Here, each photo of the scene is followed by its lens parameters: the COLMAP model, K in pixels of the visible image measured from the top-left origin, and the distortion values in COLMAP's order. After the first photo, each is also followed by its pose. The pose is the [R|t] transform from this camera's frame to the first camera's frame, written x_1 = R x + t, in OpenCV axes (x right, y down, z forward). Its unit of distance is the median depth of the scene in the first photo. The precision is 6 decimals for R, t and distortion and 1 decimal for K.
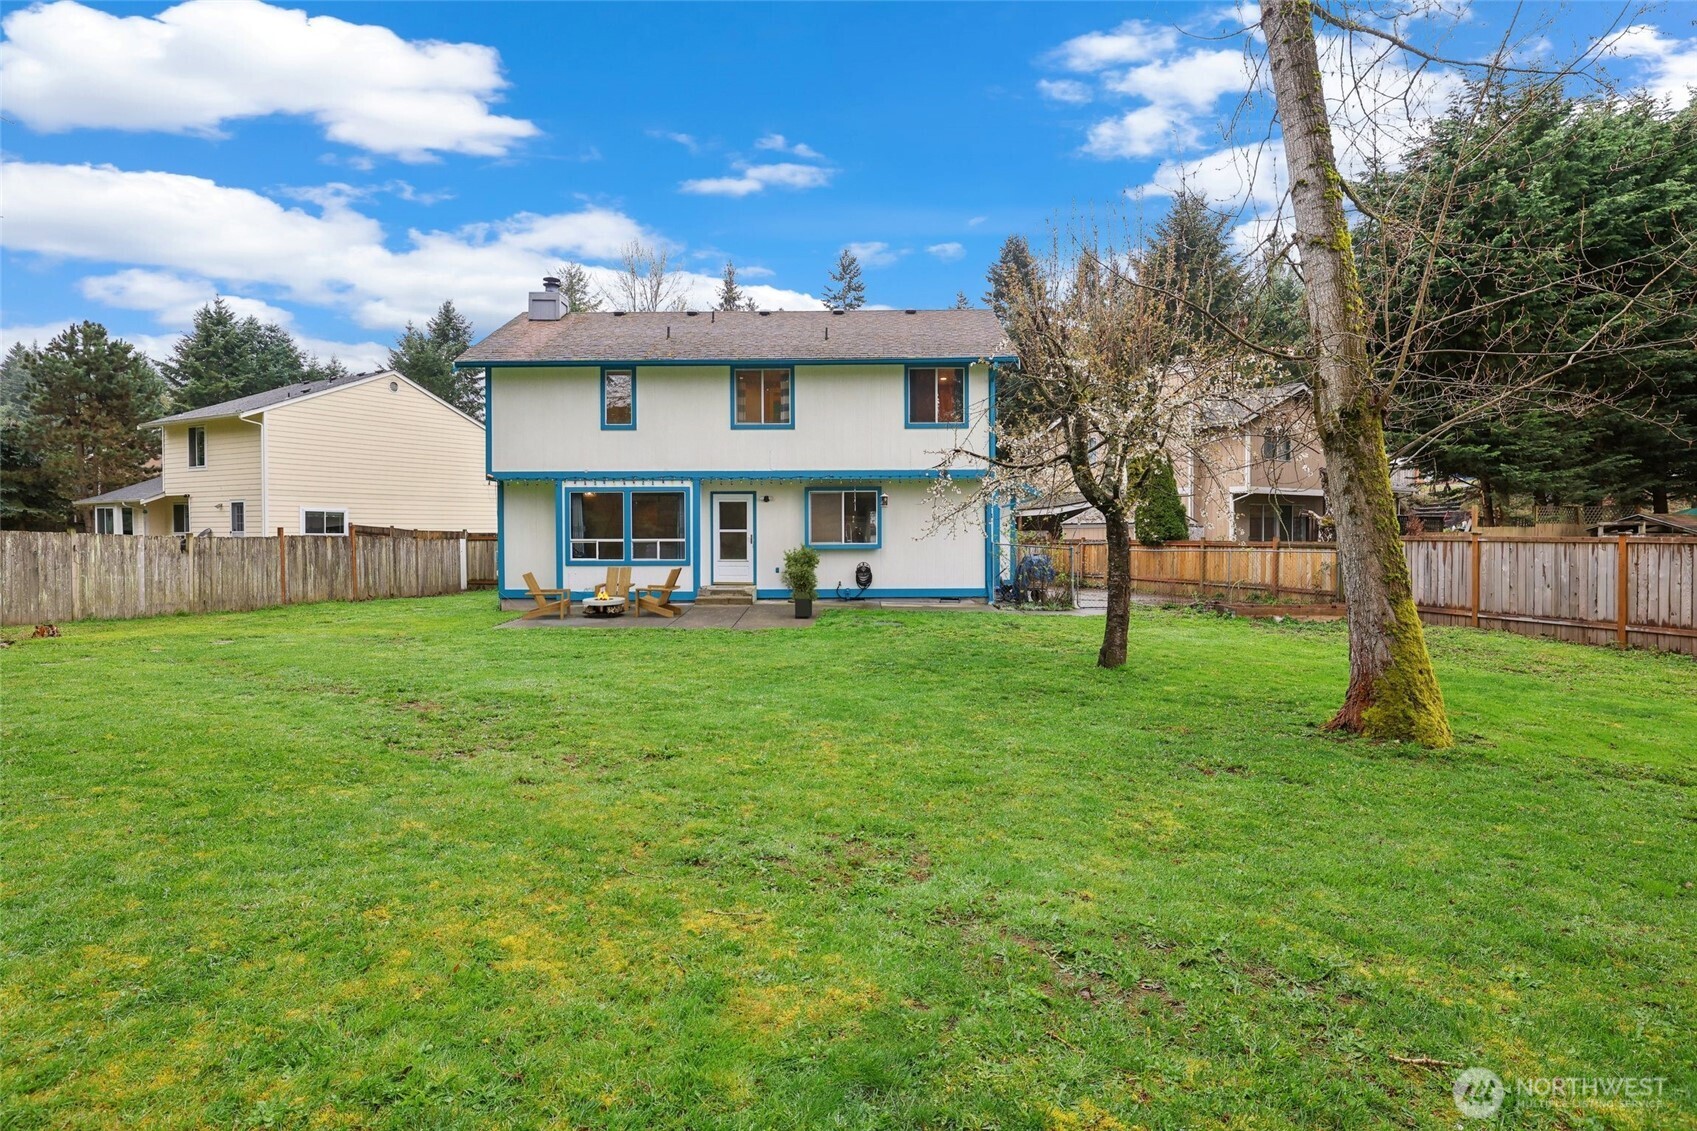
lens RADIAL K [[870.0, 0, 850.6], [0, 870.0, 521.3], [0, 0, 1]] dist [0.002079, 0.000071]
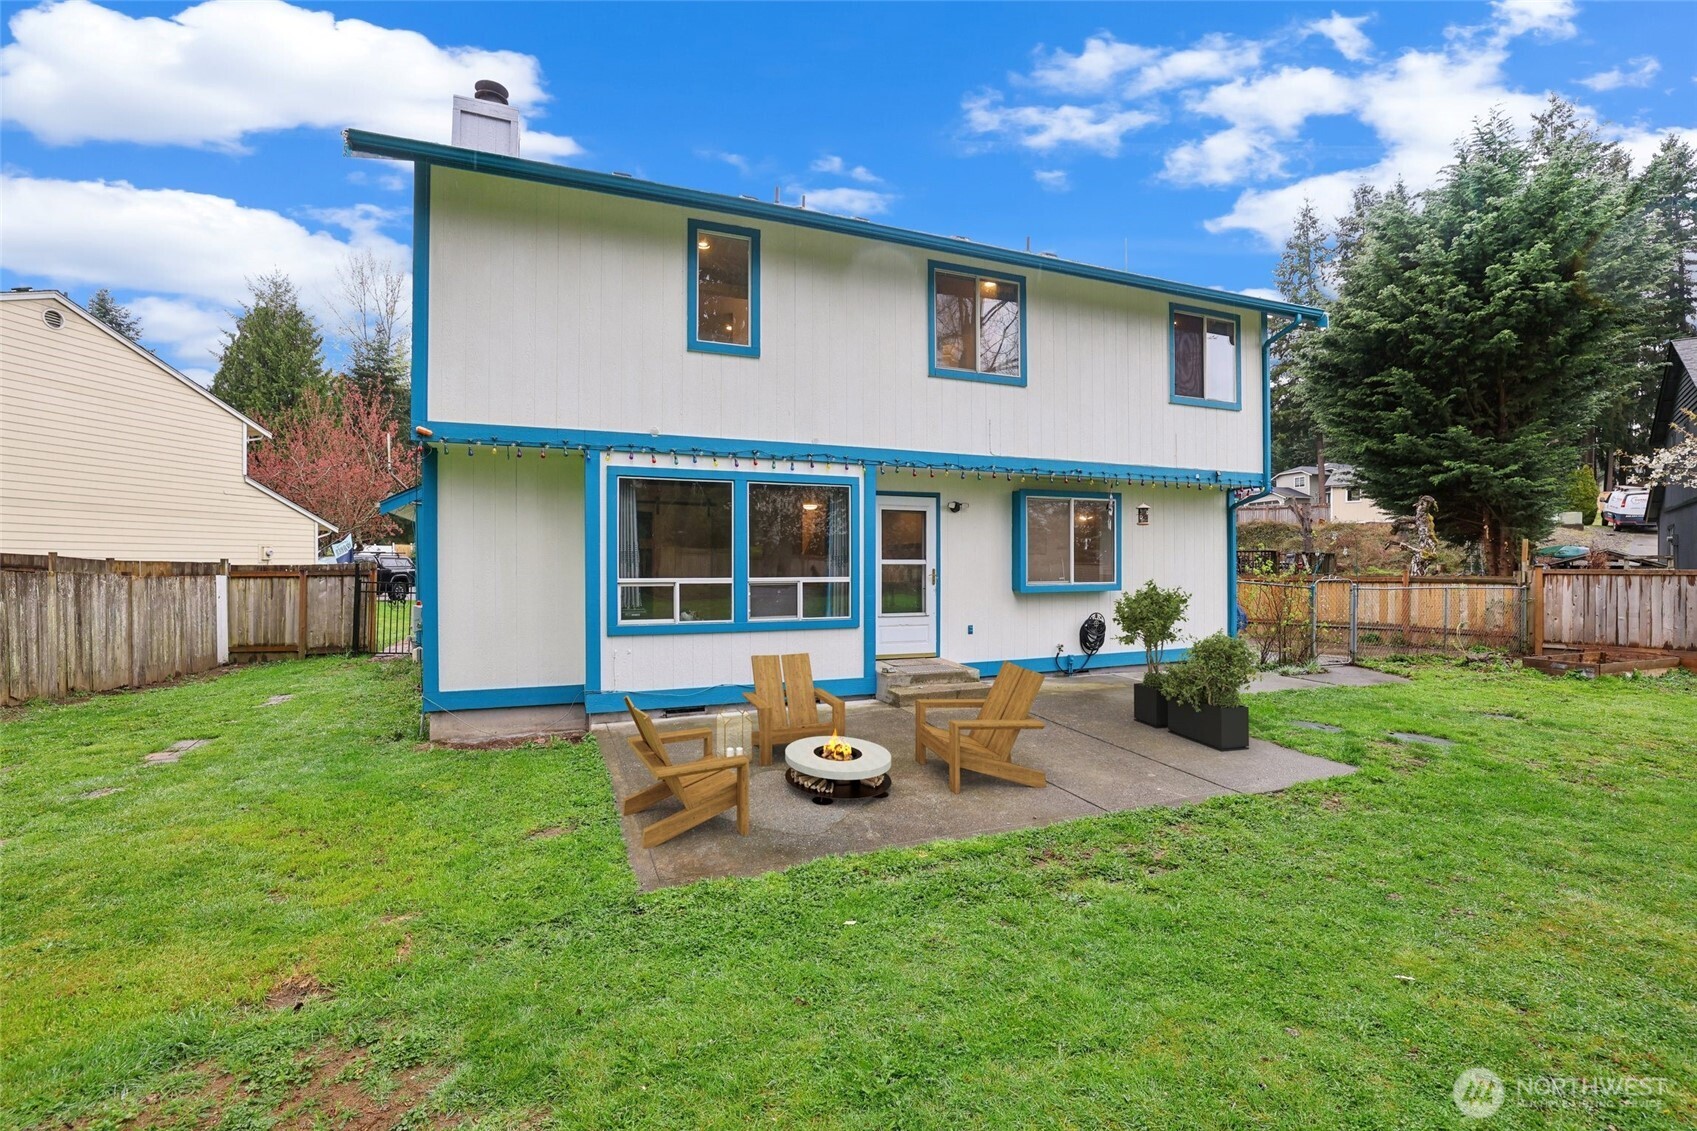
lens RADIAL K [[725.3, 0, 844.1], [0, 725.3, 555.3], [0, 0, 1]] dist [-0.001177, -0.000285]
pose [[0.930912, 0.006101, 0.365192, -0.341366], [-0.005619, 0.999981, -0.002383, 0.008052], [-0.365200, 0.000166, 0.930929, 0.580281]]
